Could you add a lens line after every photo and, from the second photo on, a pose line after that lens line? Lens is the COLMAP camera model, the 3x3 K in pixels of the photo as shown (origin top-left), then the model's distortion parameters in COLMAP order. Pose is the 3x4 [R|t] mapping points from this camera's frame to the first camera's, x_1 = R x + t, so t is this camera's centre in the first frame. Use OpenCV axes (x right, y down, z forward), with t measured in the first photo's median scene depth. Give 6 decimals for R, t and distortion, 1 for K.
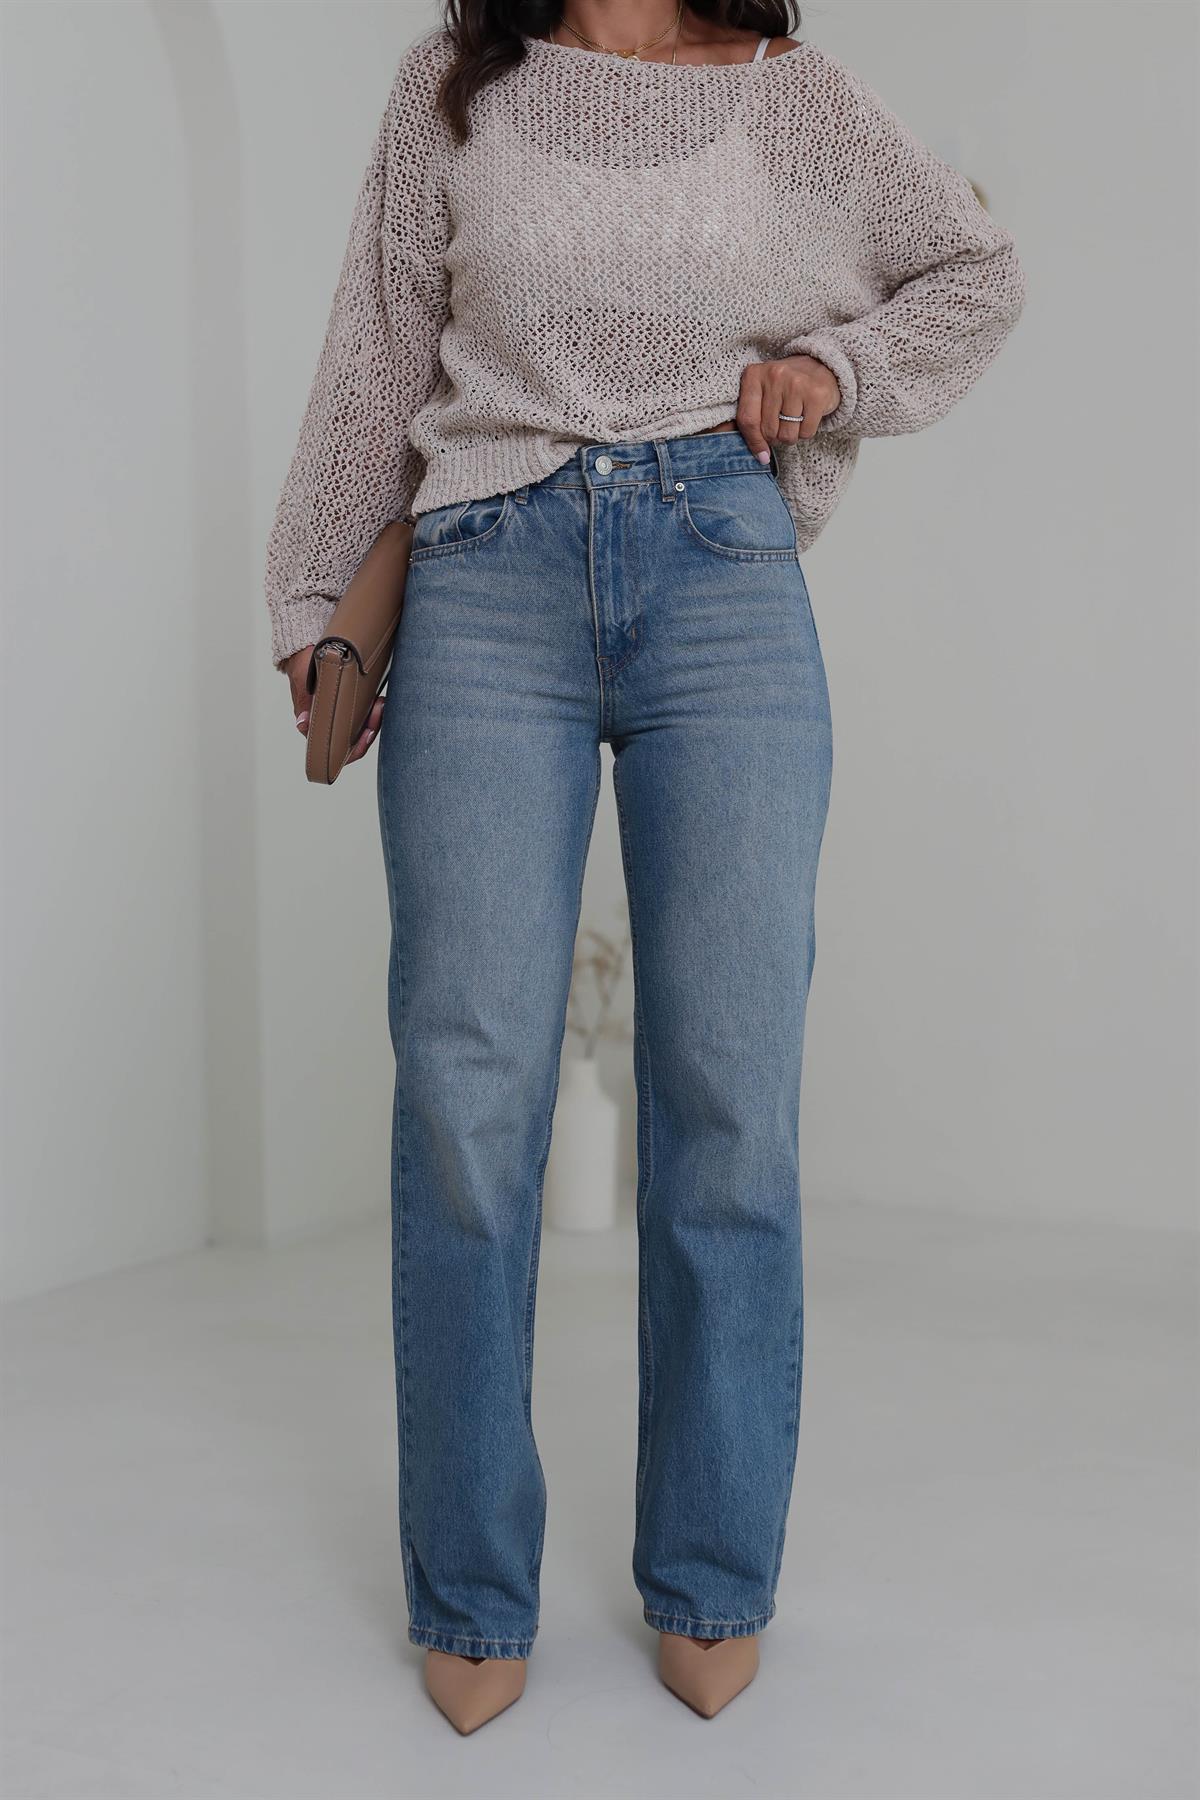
lens RADIAL K [[2668.2, 0, 664.6], [0, 2668.2, 955.7], [0, 0, 1]] dist [0.153303, 0.000000]
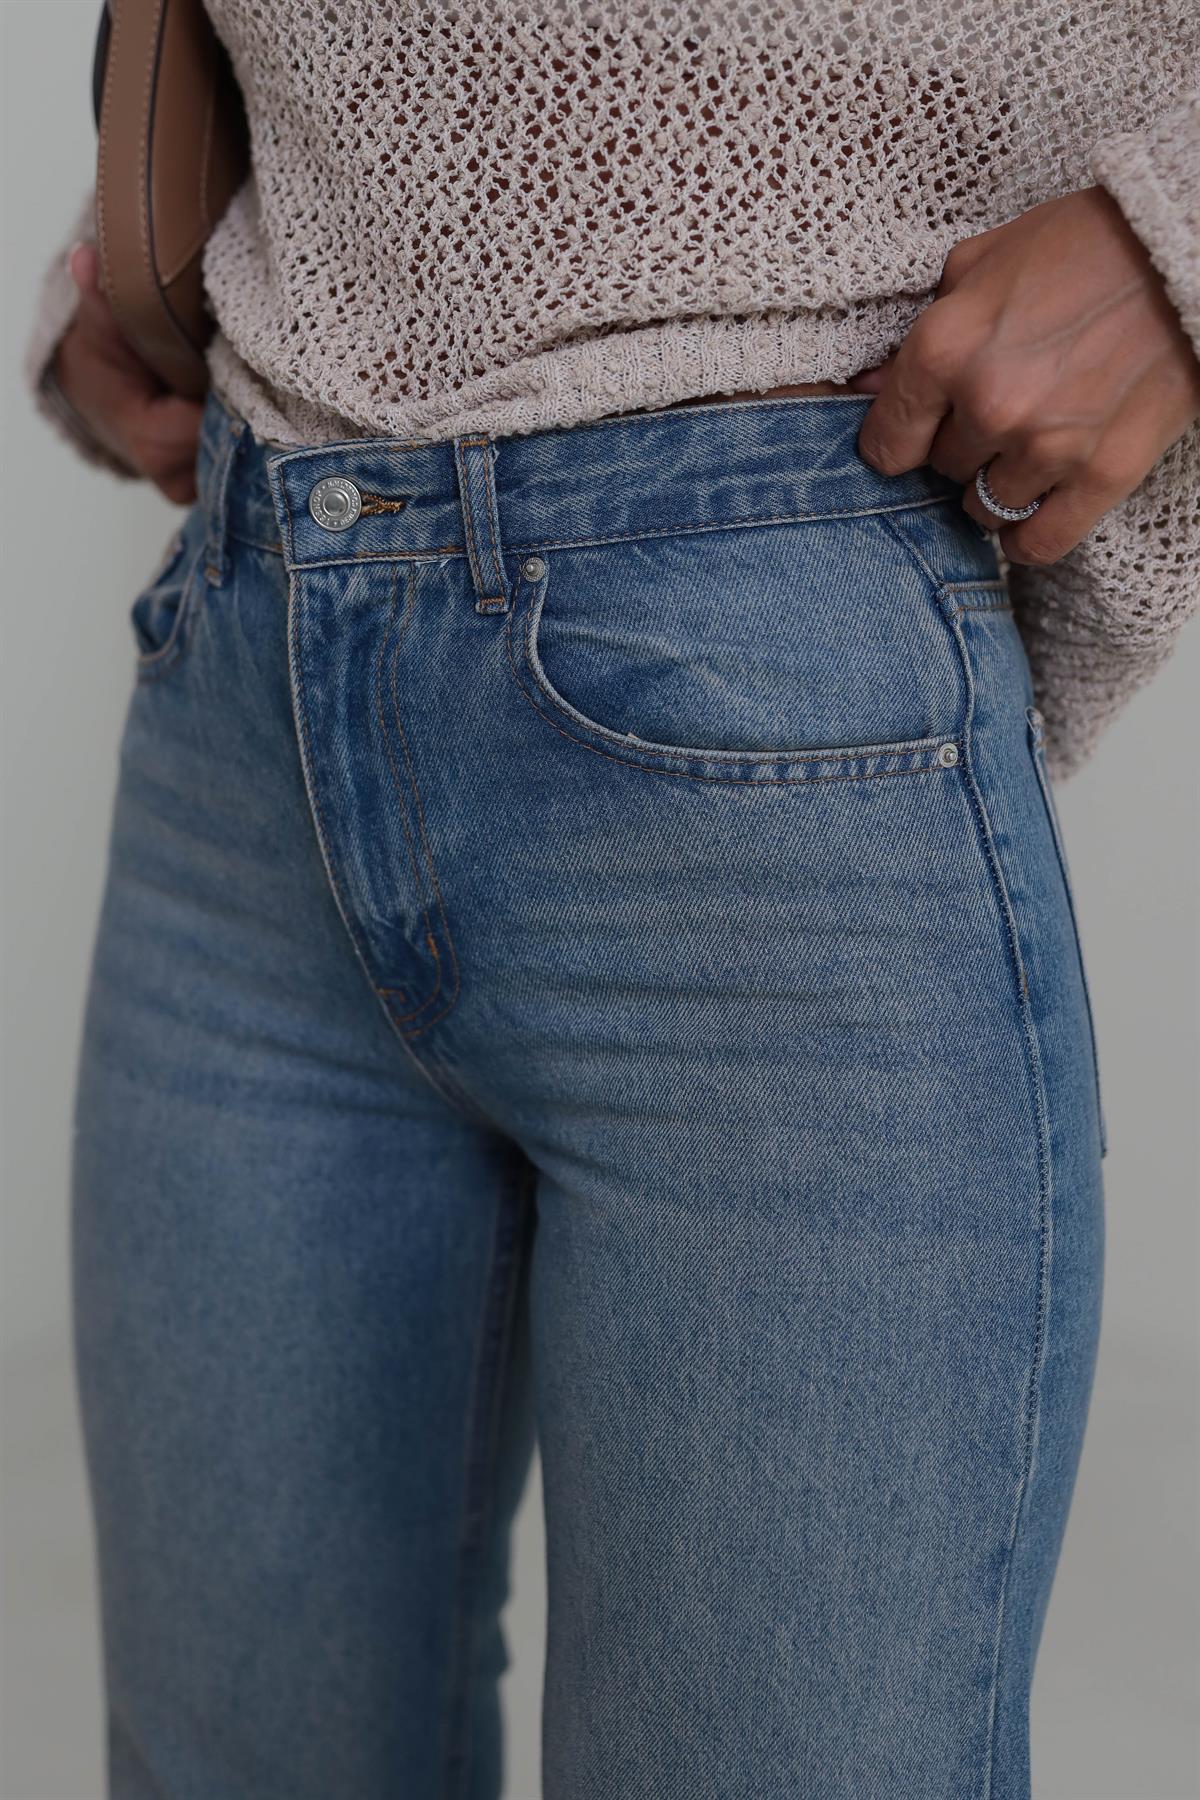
lens RADIAL K [[2668.2, 0, 567.0], [0, 2668.2, 906.4], [0, 0, 1]] dist [0.153303, 0.000000]
pose [[0.831326, 0.137859, -0.538416, 0.201590], [-0.065850, 0.986357, 0.150879, -0.181798], [0.551870, -0.089975, 0.829062, 0.697048]]
